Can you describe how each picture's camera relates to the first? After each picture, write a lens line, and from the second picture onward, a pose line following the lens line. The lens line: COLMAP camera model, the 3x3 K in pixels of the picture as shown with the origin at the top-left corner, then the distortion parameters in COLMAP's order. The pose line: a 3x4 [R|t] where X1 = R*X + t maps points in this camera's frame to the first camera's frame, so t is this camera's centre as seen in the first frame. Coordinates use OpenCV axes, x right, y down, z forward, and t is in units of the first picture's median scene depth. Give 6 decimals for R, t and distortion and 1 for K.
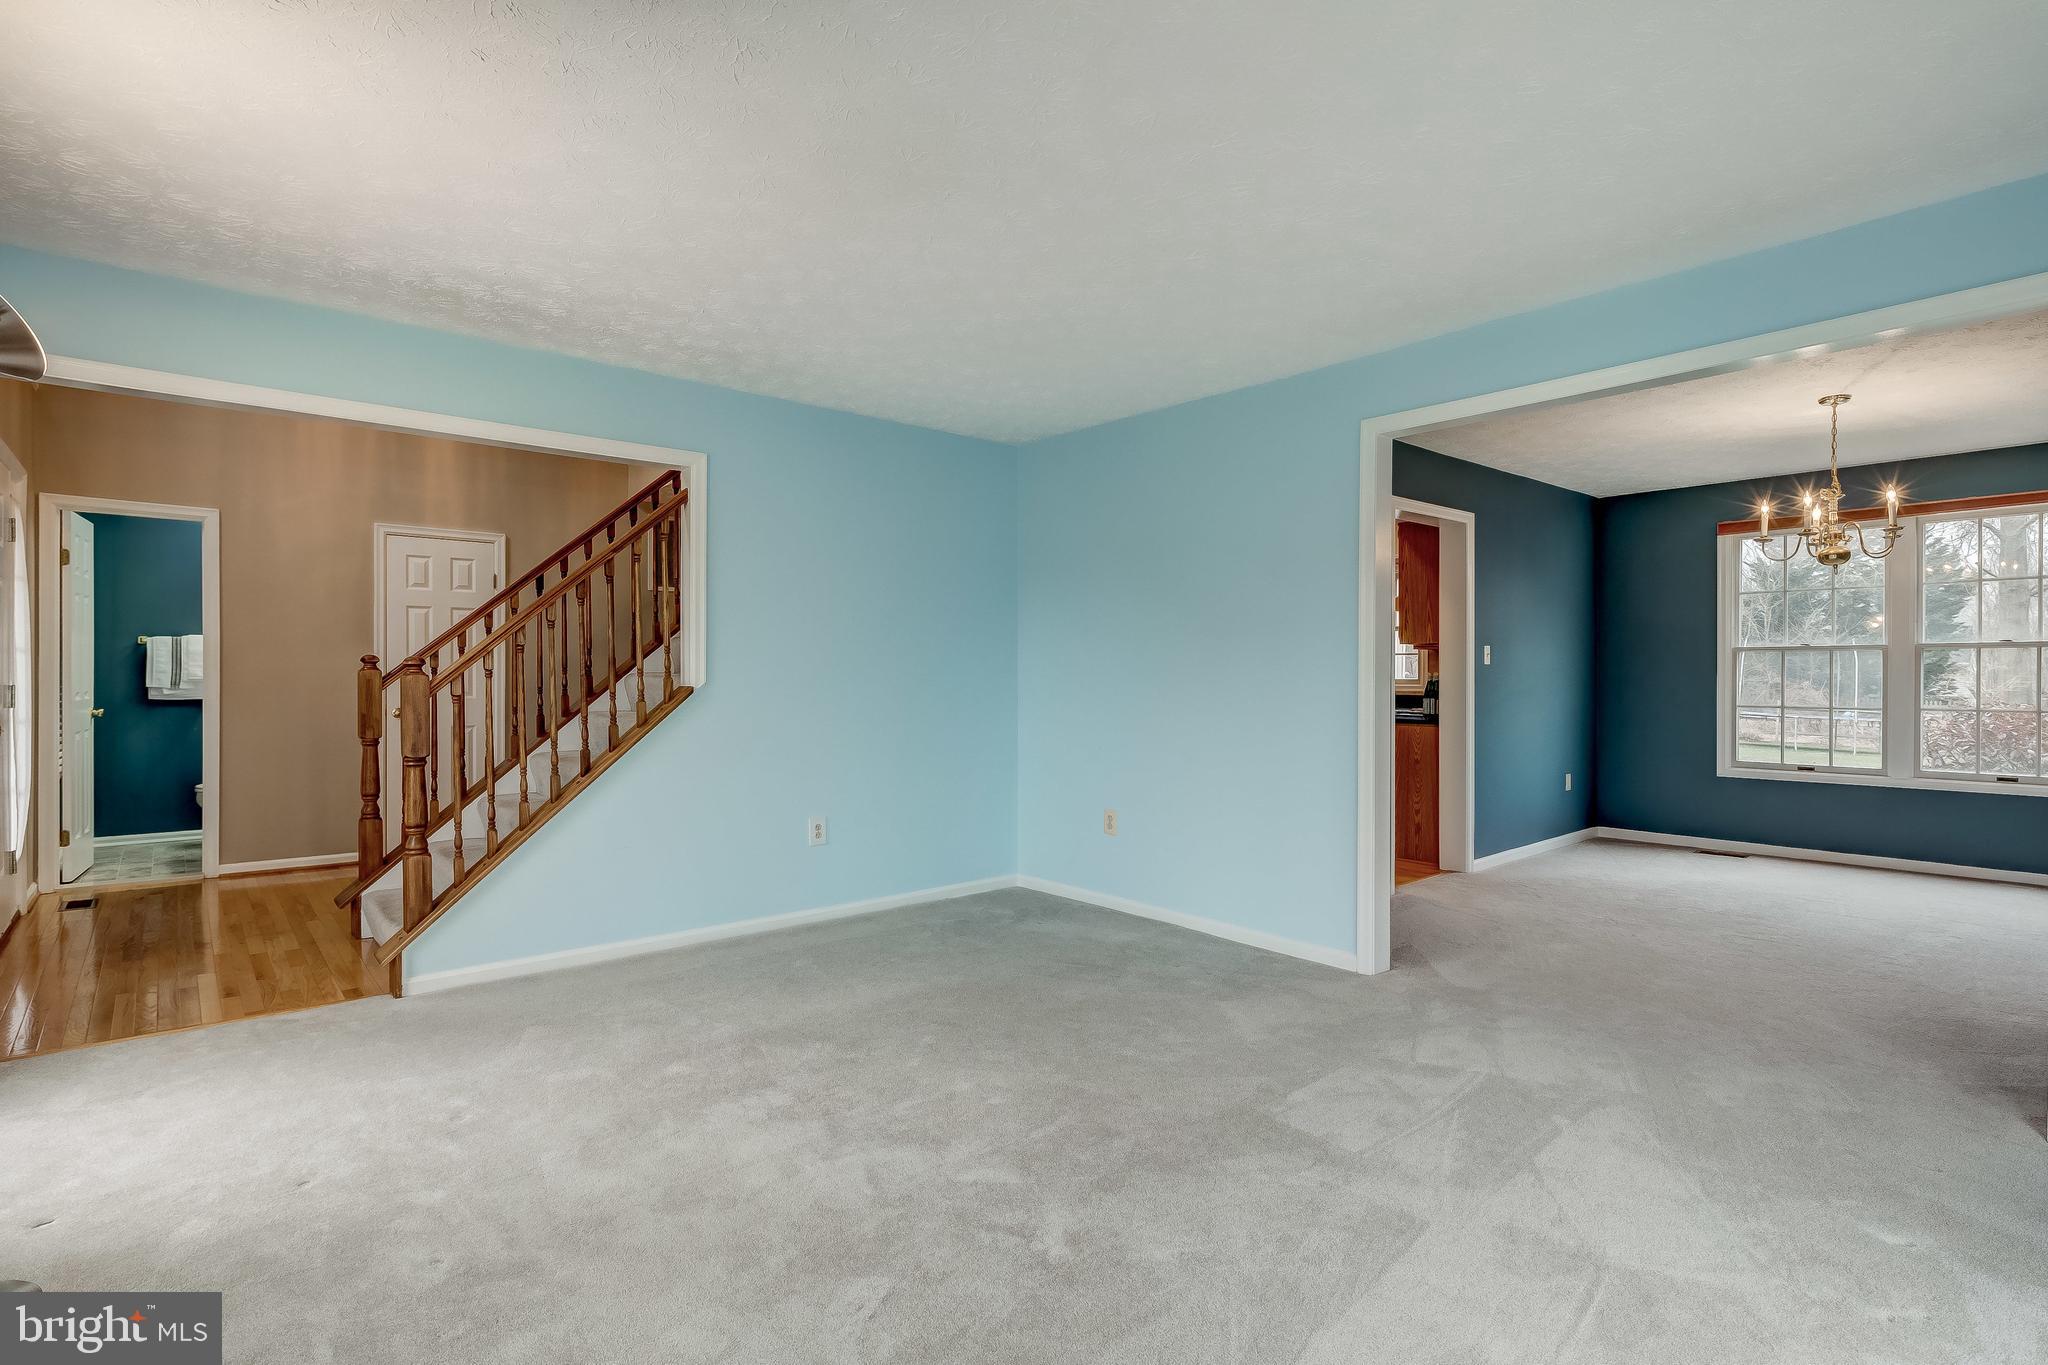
lens RADIAL K [[1002.1, 0, 1015.4], [0, 1002.1, 679.1], [0, 0, 1]] dist [0.005164, -0.004264]
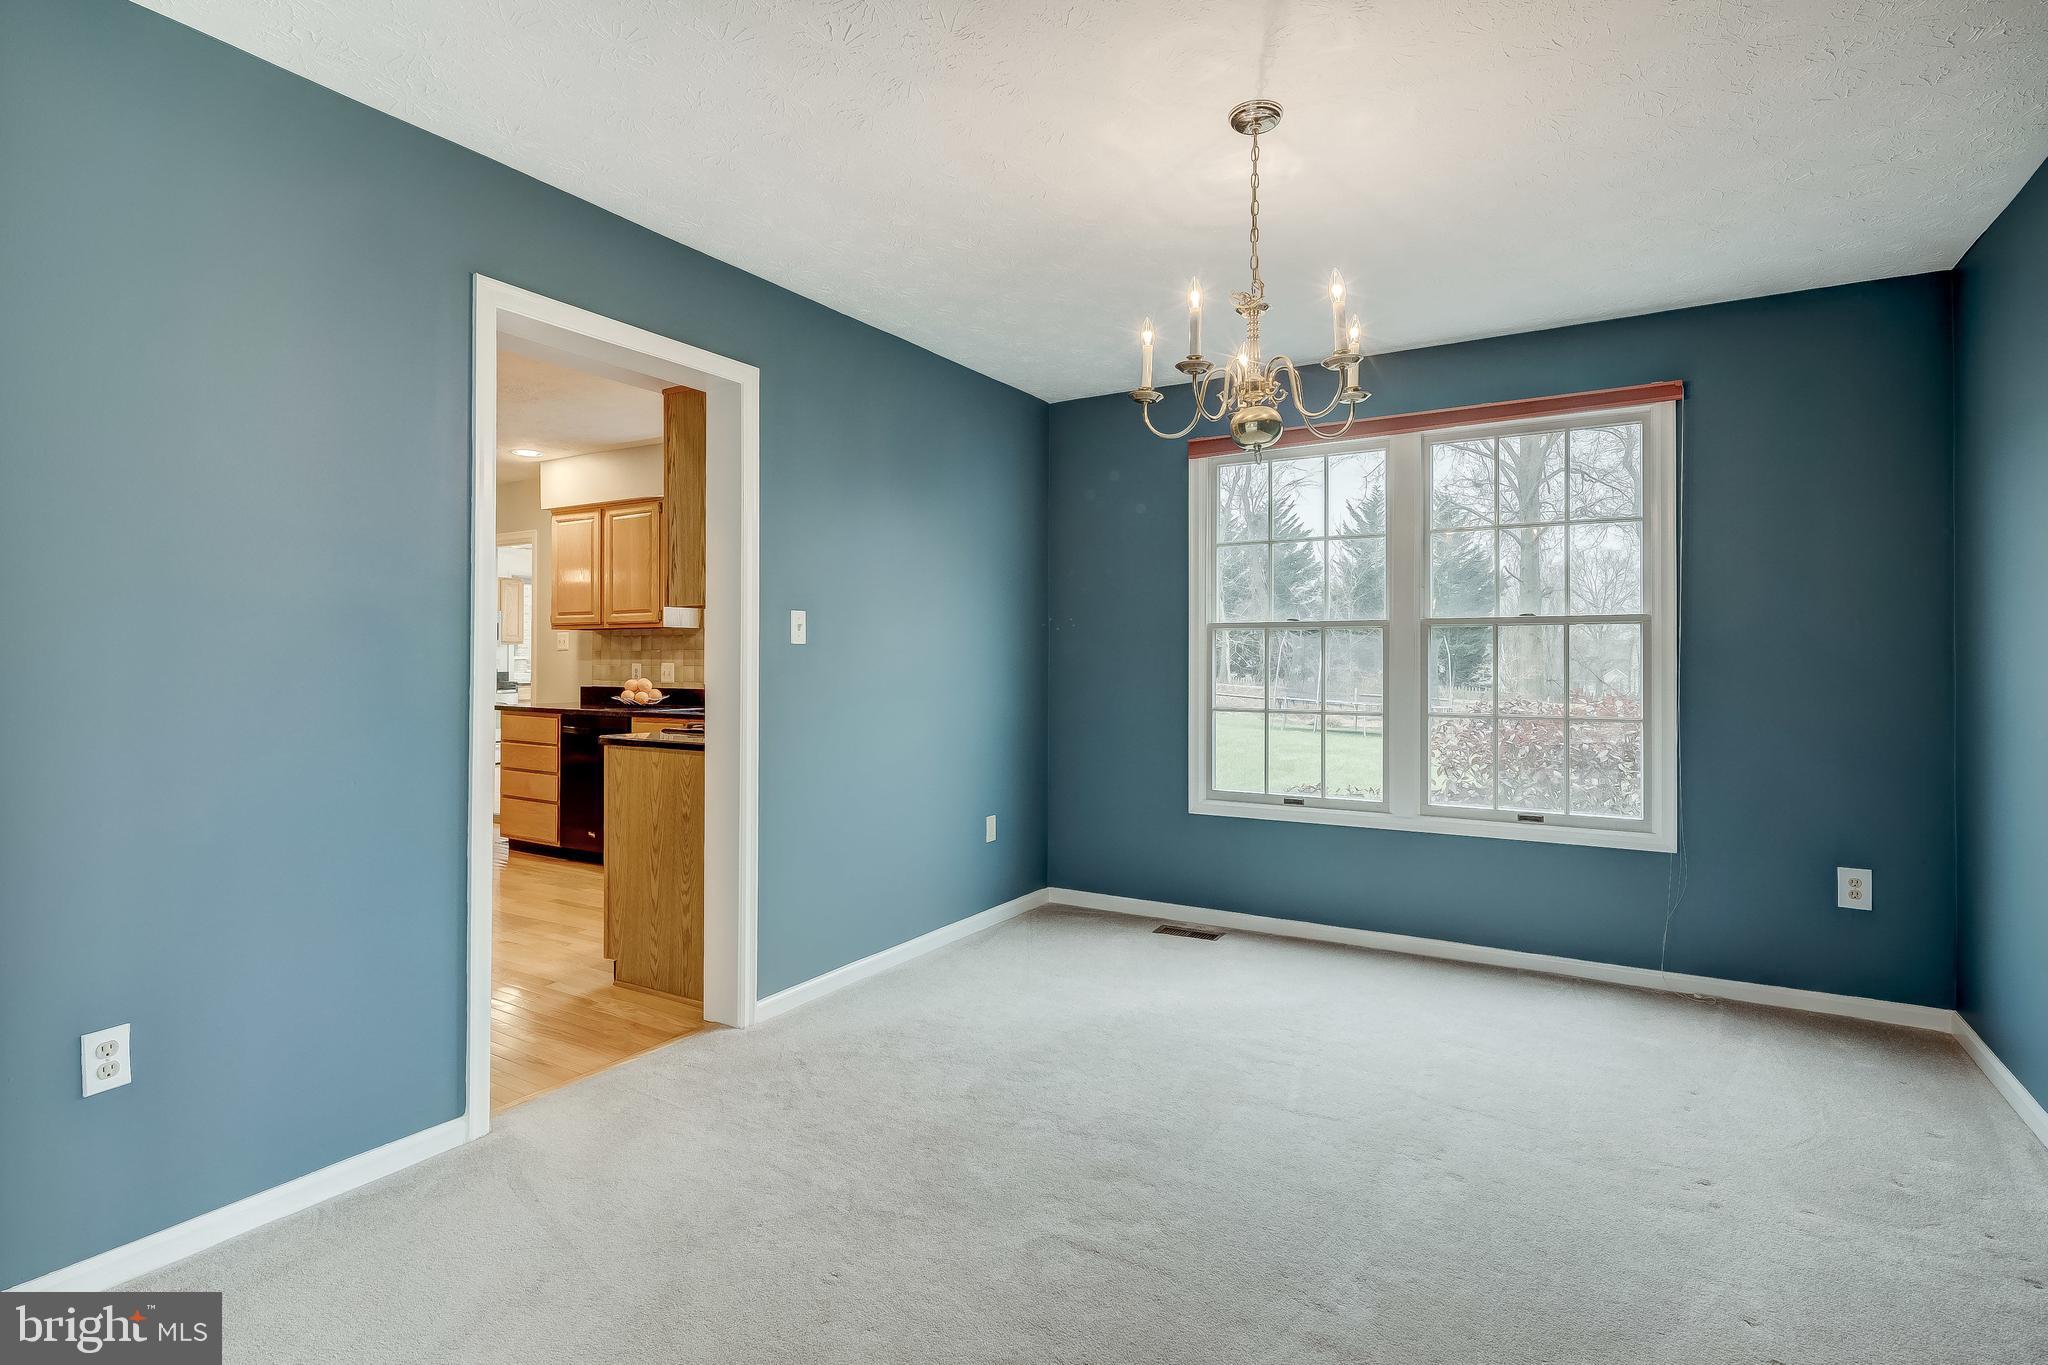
lens RADIAL K [[1002.1, 0, 1029.6], [0, 1002.1, 654.2], [0, 0, 1]] dist [0.005164, -0.004264]
pose [[0.948923, 0.005416, 0.315462, 0.411950], [-0.001410, 0.999915, -0.012927, -0.001658], [-0.315505, 0.011822, 0.948850, 0.420167]]
